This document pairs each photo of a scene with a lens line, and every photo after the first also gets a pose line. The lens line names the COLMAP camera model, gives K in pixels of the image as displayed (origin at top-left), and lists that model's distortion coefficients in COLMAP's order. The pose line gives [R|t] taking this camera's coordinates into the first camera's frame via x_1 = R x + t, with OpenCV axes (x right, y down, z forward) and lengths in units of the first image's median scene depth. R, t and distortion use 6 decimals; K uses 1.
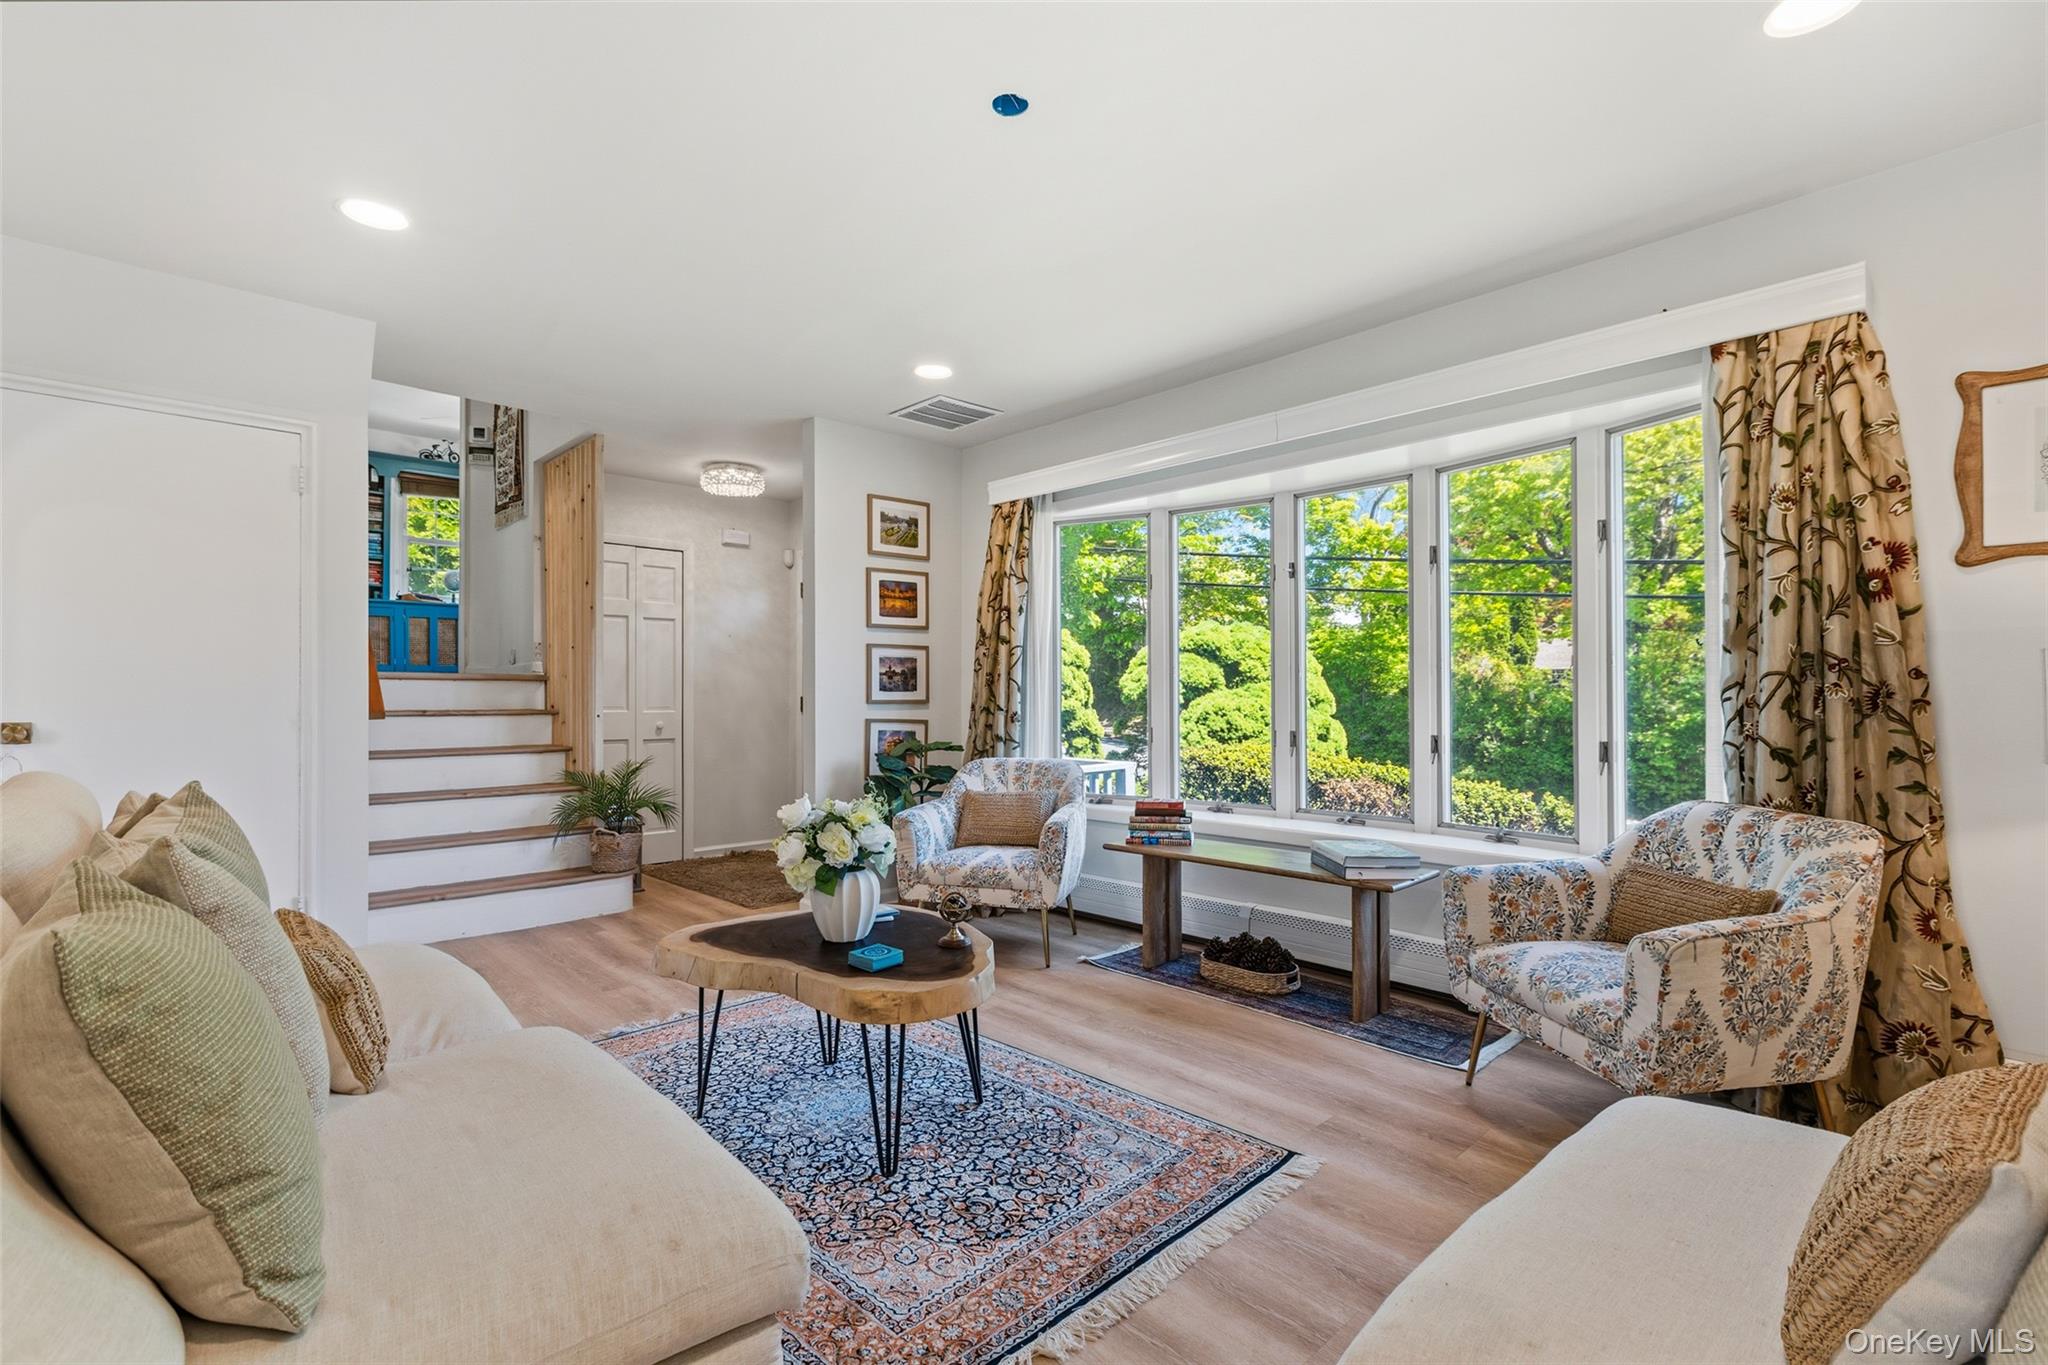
lens RADIAL K [[933.0, 0, 1034.1], [0, 933.0, 694.8], [0, 0, 1]] dist [0.004468, -0.001294]
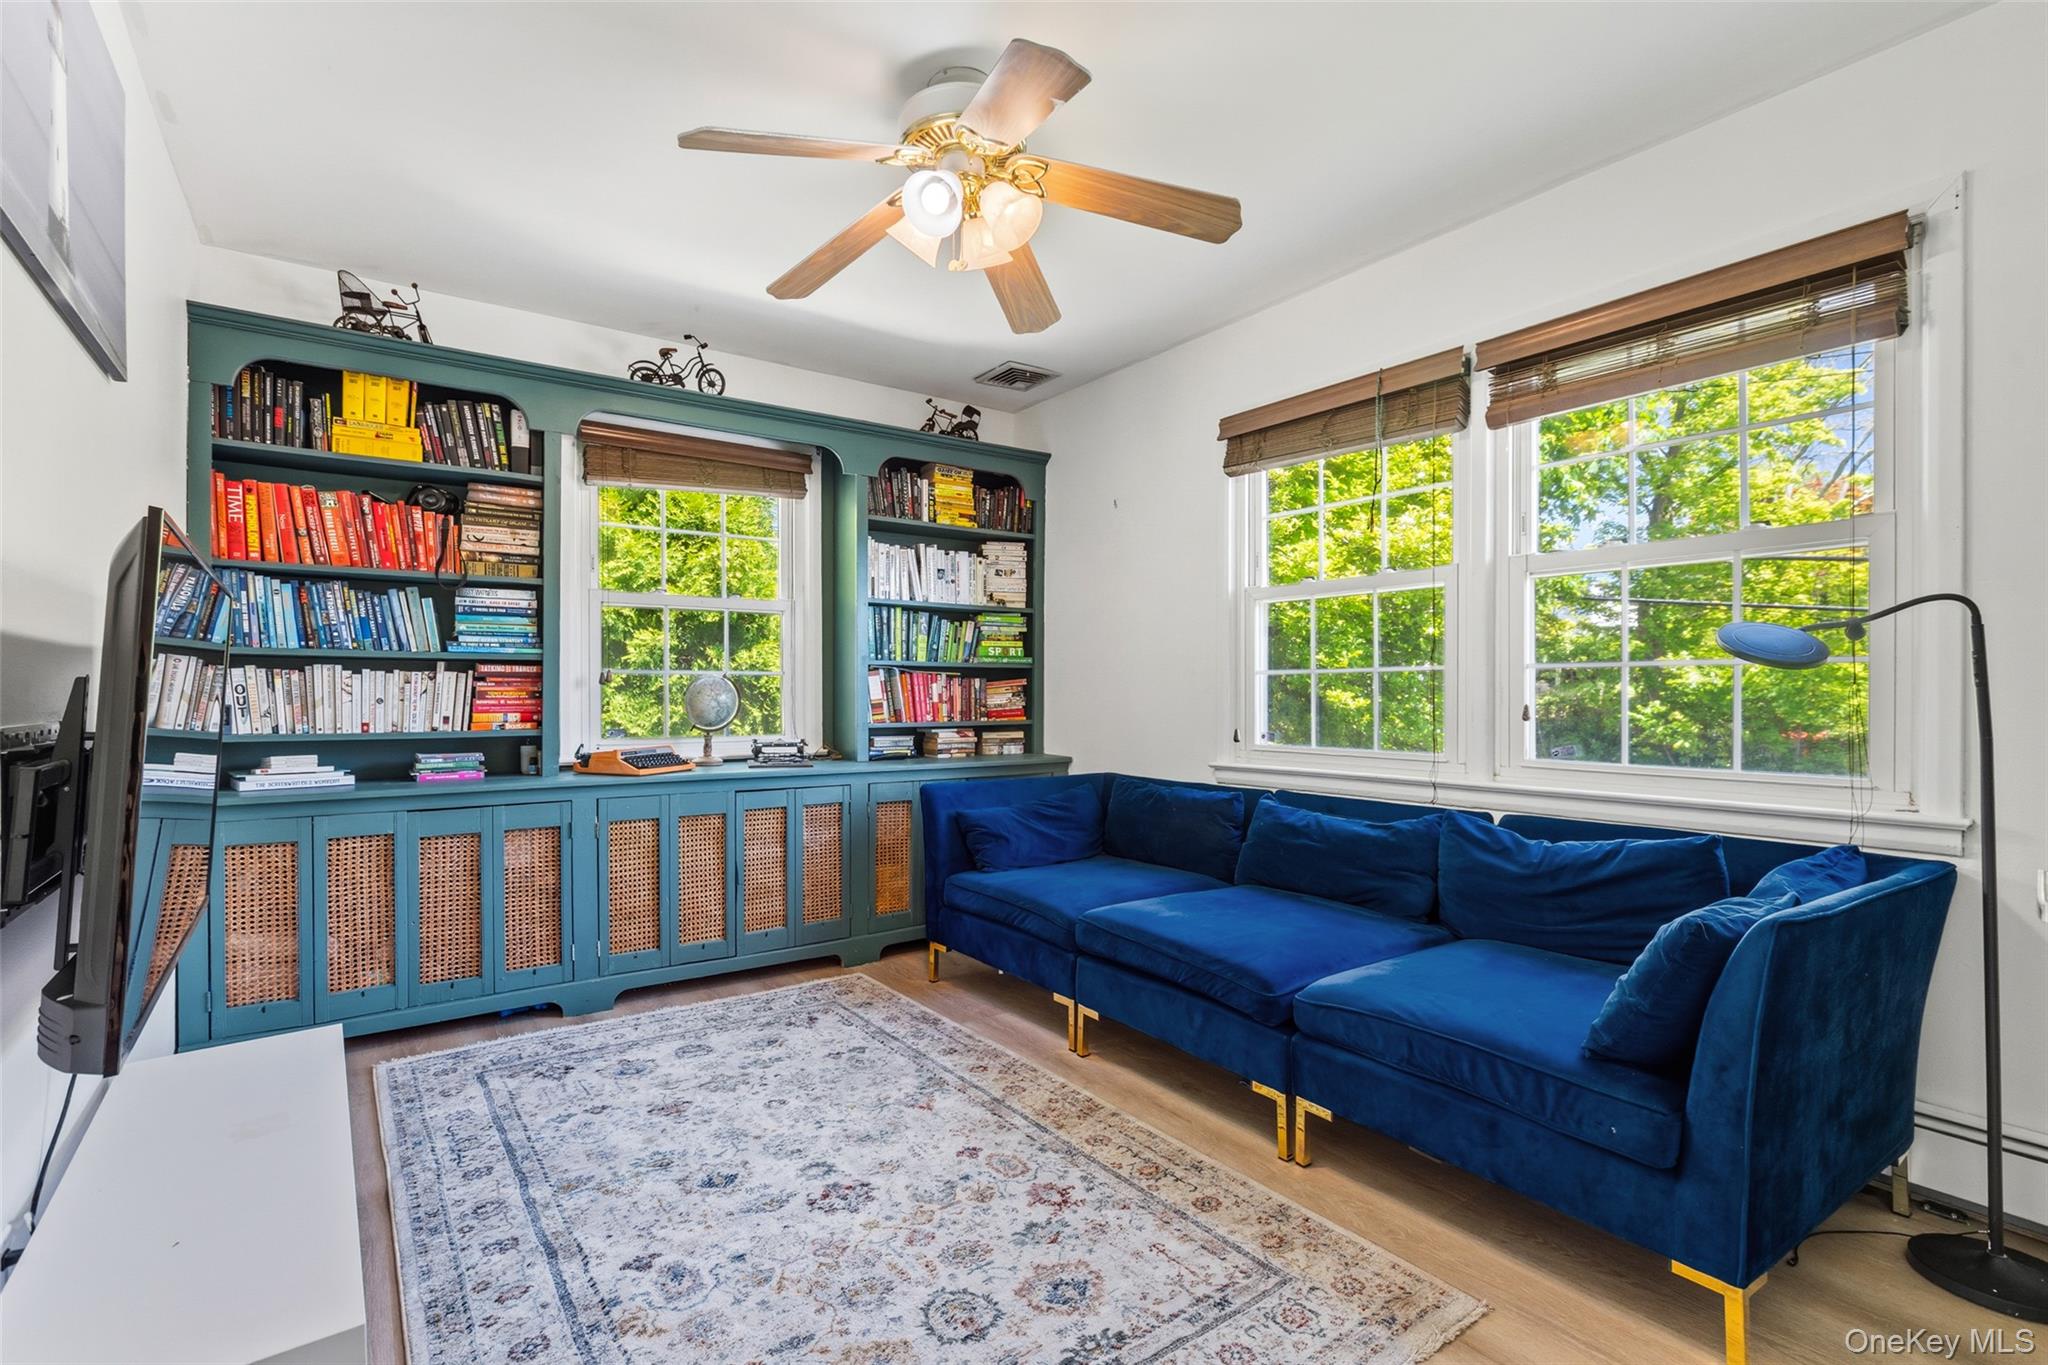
lens RADIAL K [[933.0, 0, 1019.6], [0, 933.0, 689.4], [0, 0, 1]] dist [0.004468, -0.001294]
pose [[0.991738, 0.000690, -0.128274, -0.458731], [-0.000256, 0.999994, 0.003405, -0.132725], [0.128276, -0.003345, 0.991733, 0.653761]]
